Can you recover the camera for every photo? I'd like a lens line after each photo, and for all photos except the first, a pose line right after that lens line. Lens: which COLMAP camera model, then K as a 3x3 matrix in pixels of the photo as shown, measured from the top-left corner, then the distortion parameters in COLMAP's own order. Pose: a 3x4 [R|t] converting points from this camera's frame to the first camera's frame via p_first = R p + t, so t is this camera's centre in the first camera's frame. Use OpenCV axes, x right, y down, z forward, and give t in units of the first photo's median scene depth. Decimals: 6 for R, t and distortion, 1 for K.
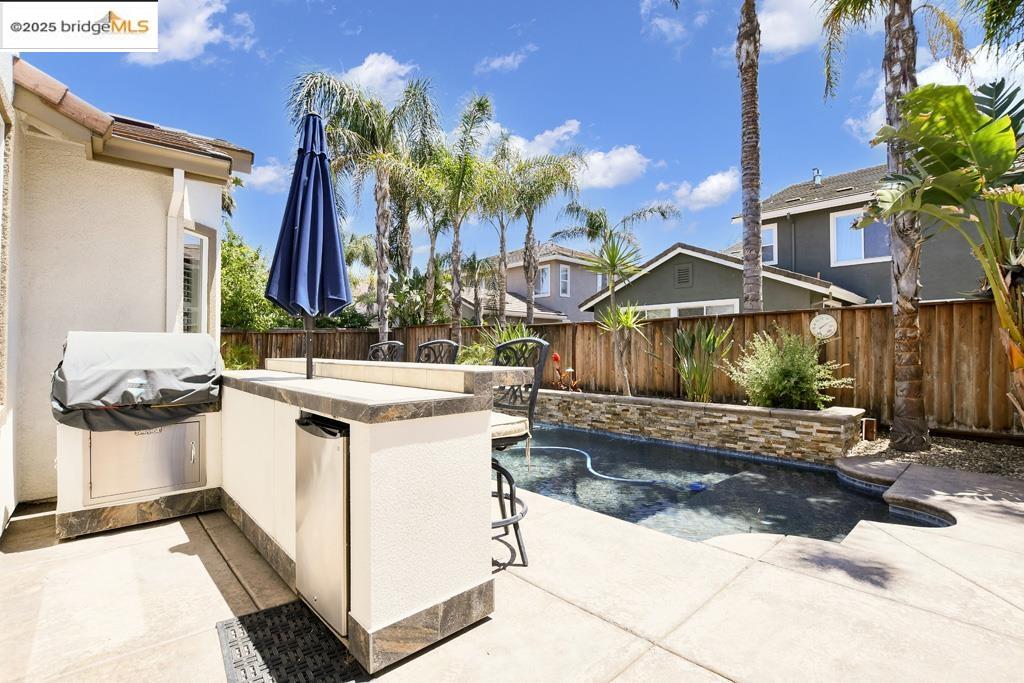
lens RADIAL K [[481.2, 0, 520.4], [0, 481.2, 343.0], [0, 0, 1]] dist [-0.016408, -0.000389]
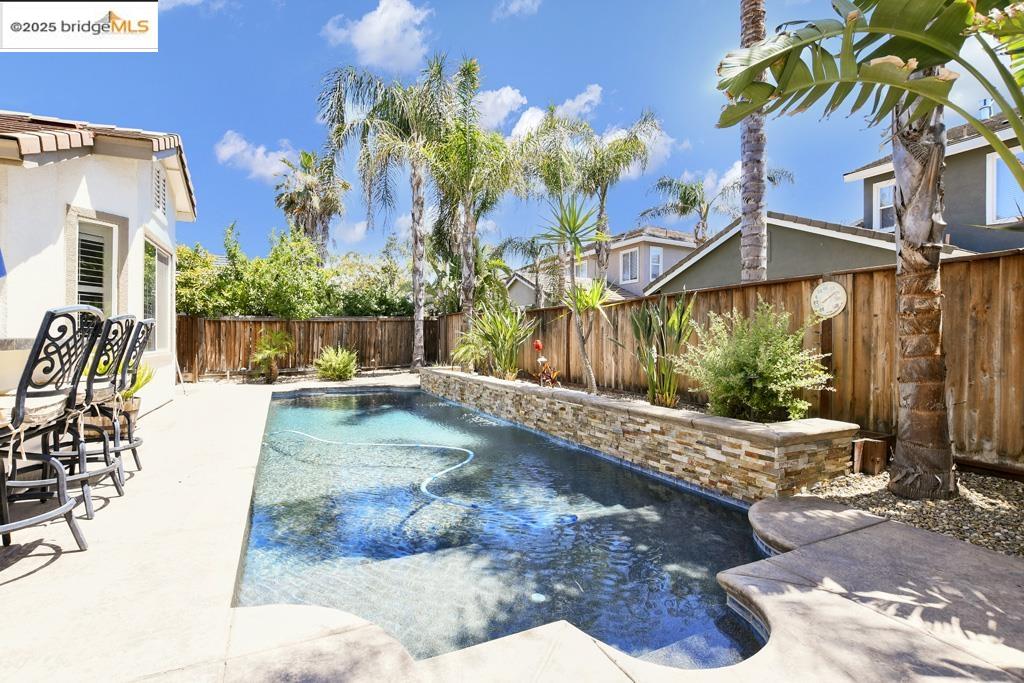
lens RADIAL K [[481.2, 0, 509.5], [0, 481.2, 343.0], [0, 0, 1]] dist [-0.016408, -0.000389]
pose [[0.953116, 0.006937, -0.302526, 0.445565], [-0.002088, 0.999864, 0.016351, 0.018372], [0.302599, -0.014953, 0.953001, 0.236775]]
